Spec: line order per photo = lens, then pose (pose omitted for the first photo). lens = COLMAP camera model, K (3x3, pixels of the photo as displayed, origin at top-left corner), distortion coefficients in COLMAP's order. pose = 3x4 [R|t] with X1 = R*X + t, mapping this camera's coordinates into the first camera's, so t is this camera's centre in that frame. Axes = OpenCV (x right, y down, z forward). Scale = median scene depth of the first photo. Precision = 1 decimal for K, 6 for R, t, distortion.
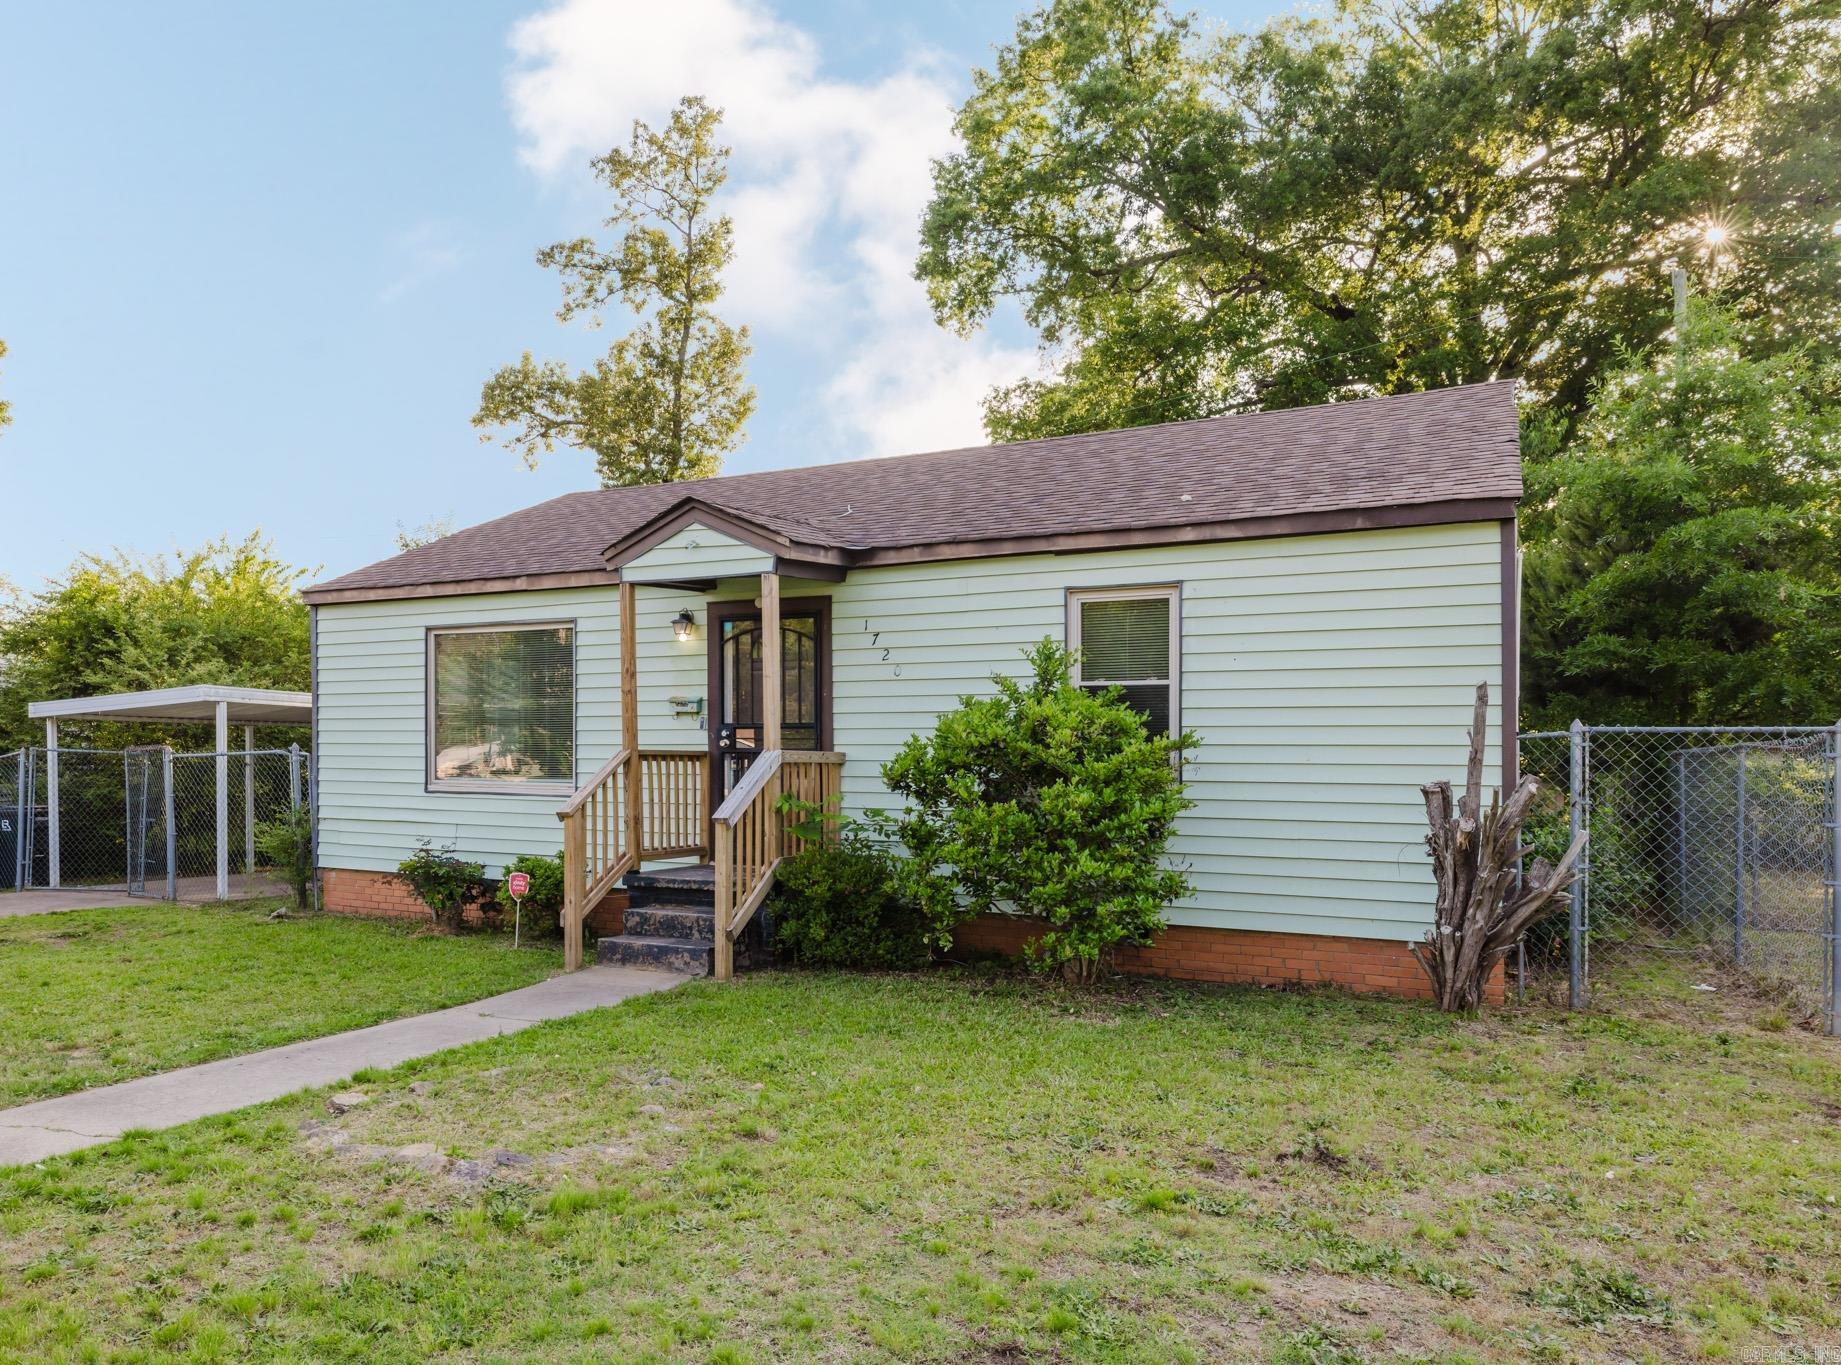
lens RADIAL K [[1119.7, 0, 878.5], [0, 1119.7, 758.7], [0, 0, 1]] dist [-0.002490, -0.000064]
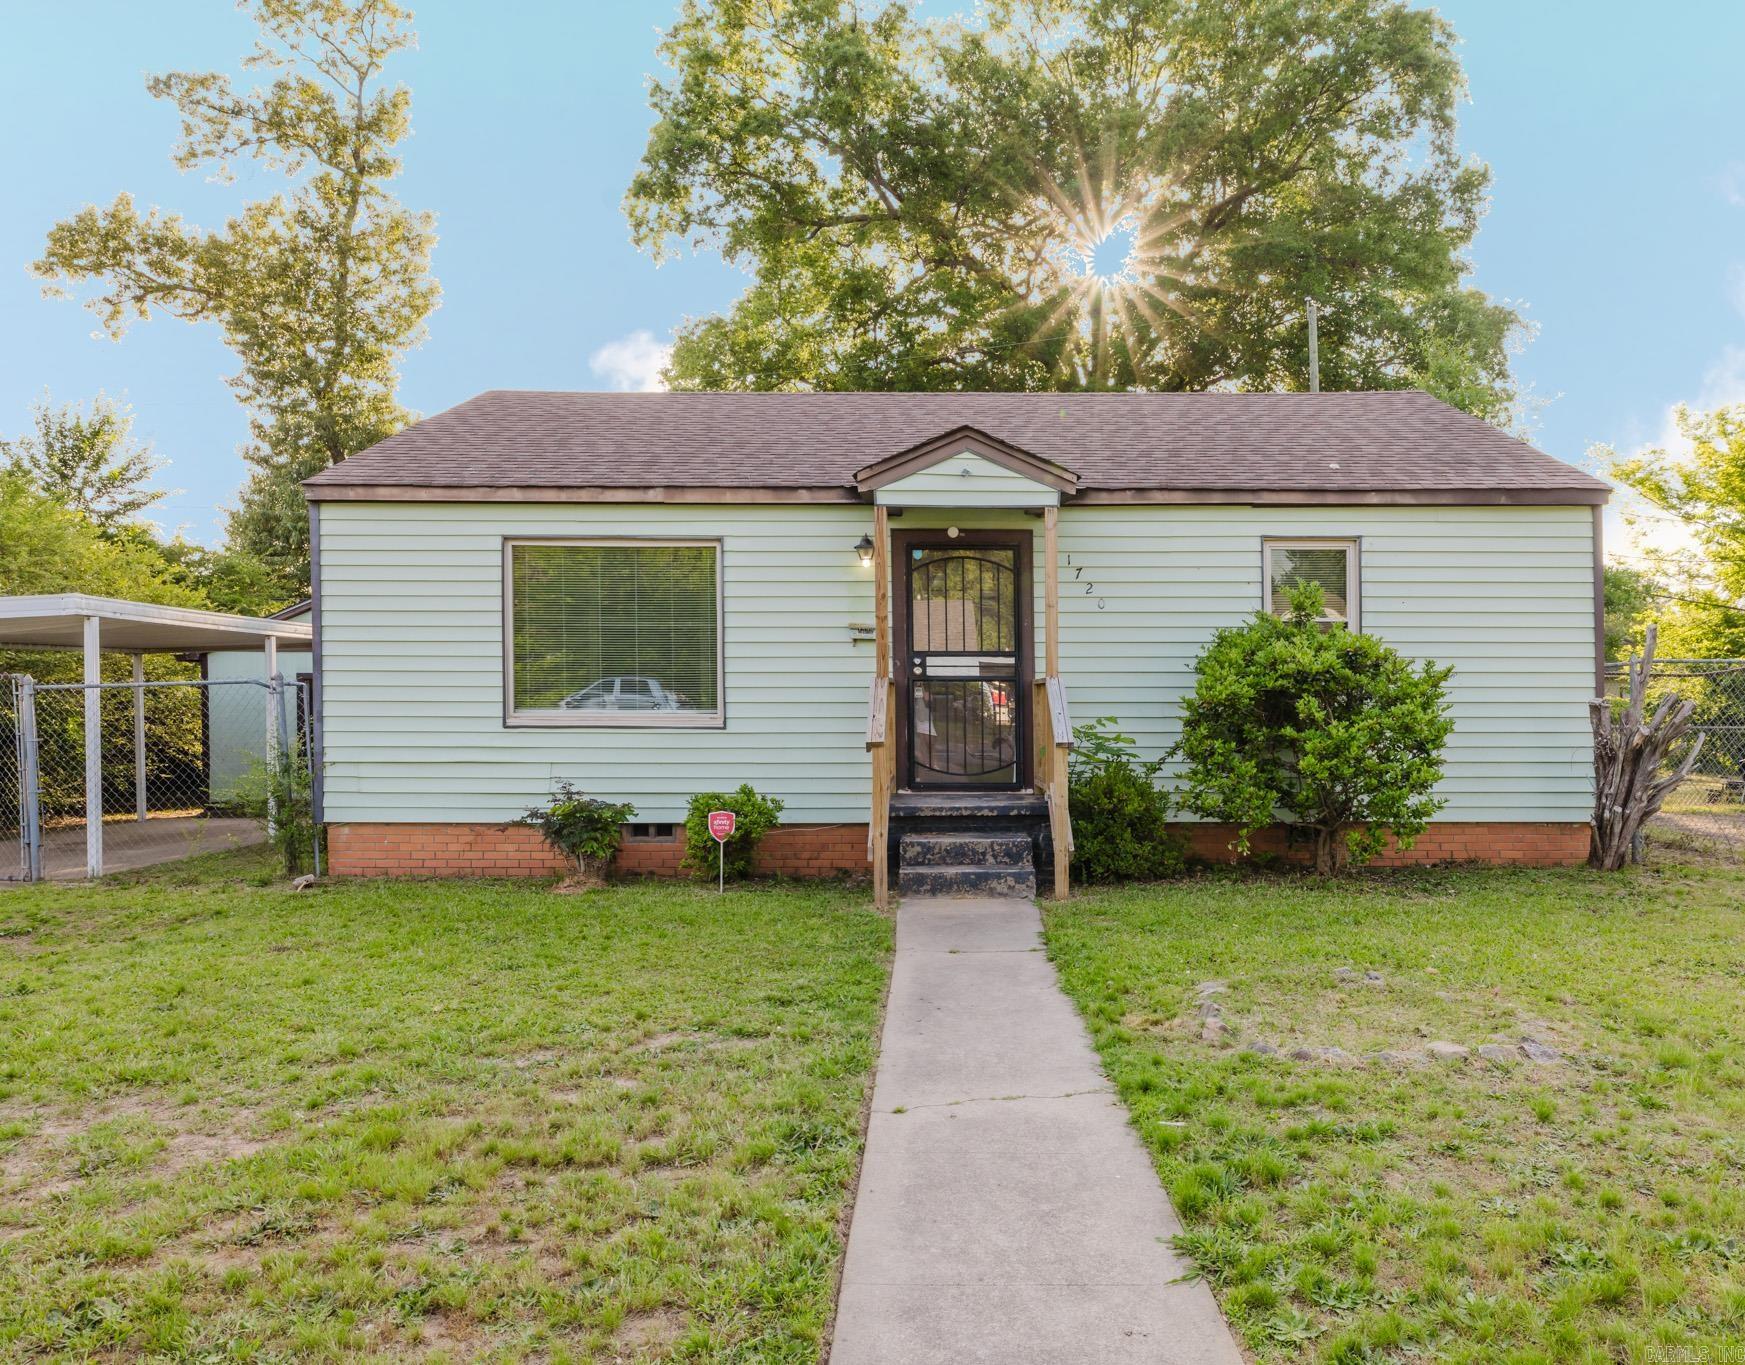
lens RADIAL K [[1114.5, 0, 872.5], [0, 1114.5, 682.5], [0, 0, 1]] dist [-0.004813, 0.001614]
pose [[0.904234, -0.003098, 0.427026, -0.584790], [0.005639, 0.999973, -0.004687, 0.001163], [-0.427000, 0.006646, 0.904227, 0.114518]]
